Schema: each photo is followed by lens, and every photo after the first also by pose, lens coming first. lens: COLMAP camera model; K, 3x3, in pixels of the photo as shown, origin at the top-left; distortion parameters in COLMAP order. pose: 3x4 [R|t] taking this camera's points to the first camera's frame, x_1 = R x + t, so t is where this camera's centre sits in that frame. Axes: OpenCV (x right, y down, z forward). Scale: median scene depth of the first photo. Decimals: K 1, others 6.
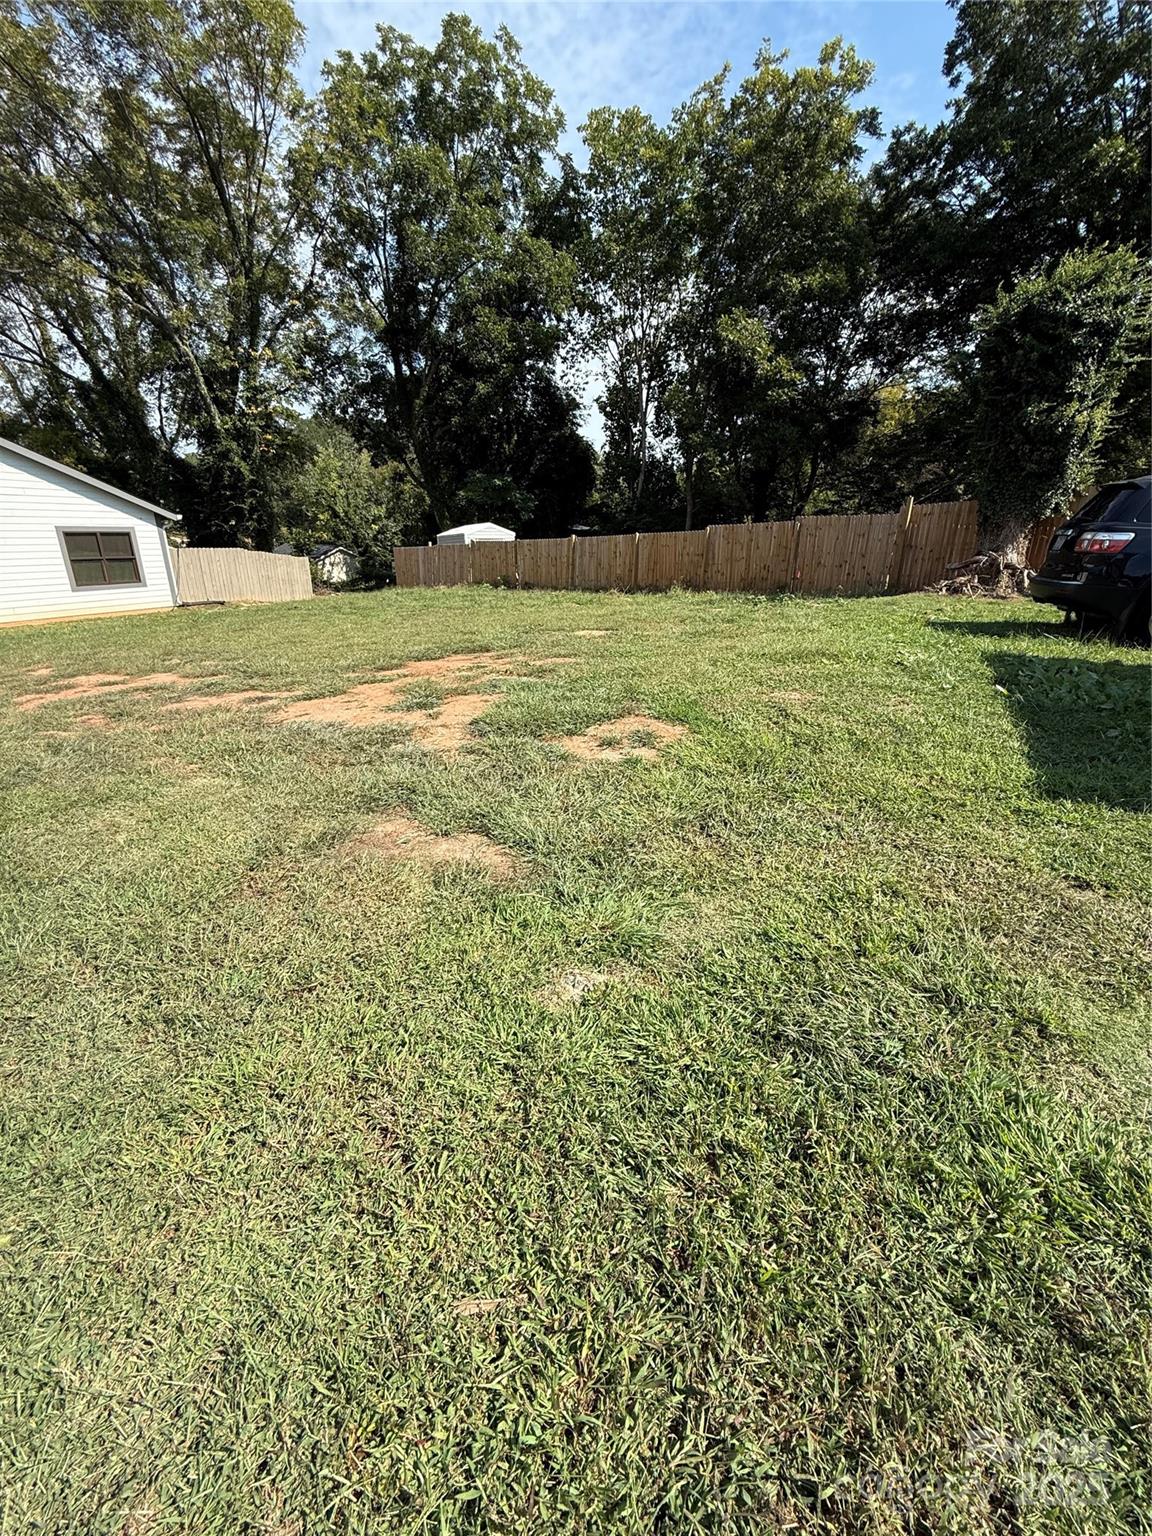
lens RADIAL K [[617.8, 0, 571.4], [0, 617.8, 766.1], [0, 0, 1]] dist [0.001363, -0.000303]
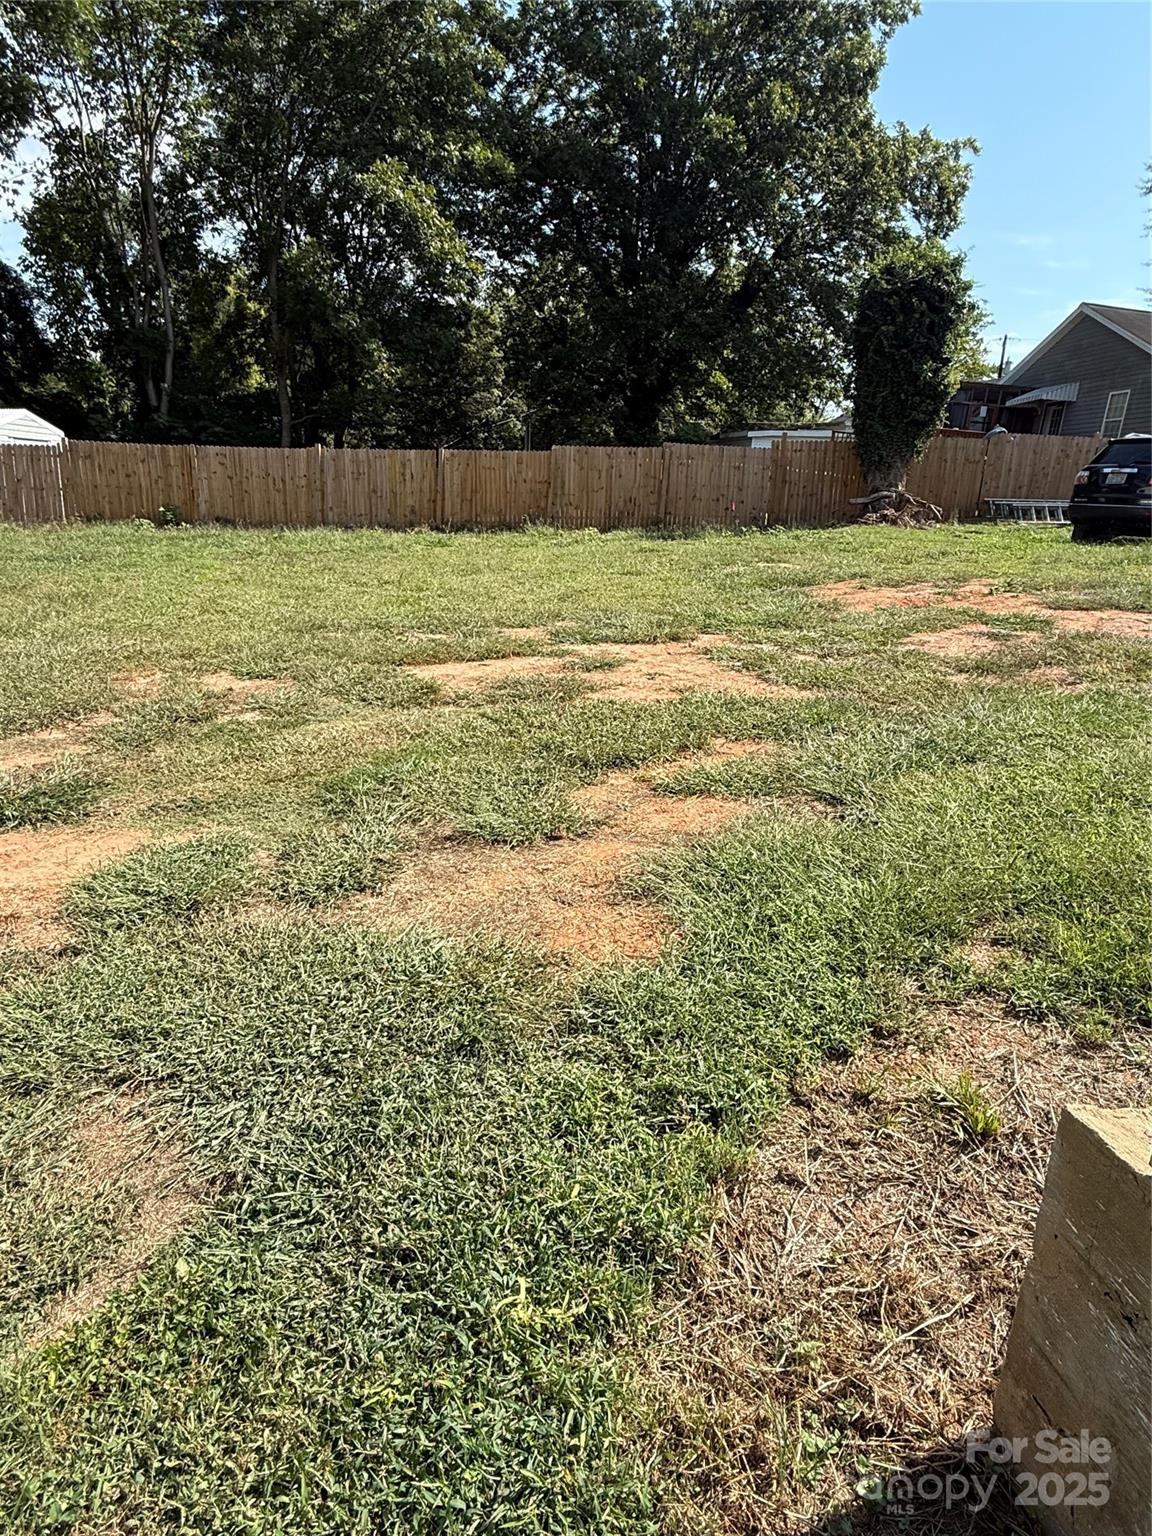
lens RADIAL K [[866.1, 0, 584.1], [0, 866.1, 779.2], [0, 0, 1]] dist [0.001009, 0.000081]
pose [[0.674937, -0.201568, 0.709810, -0.567102], [0.210397, 0.974602, 0.076702, -0.038312], [-0.707244, 0.097573, 0.700204, 0.193856]]
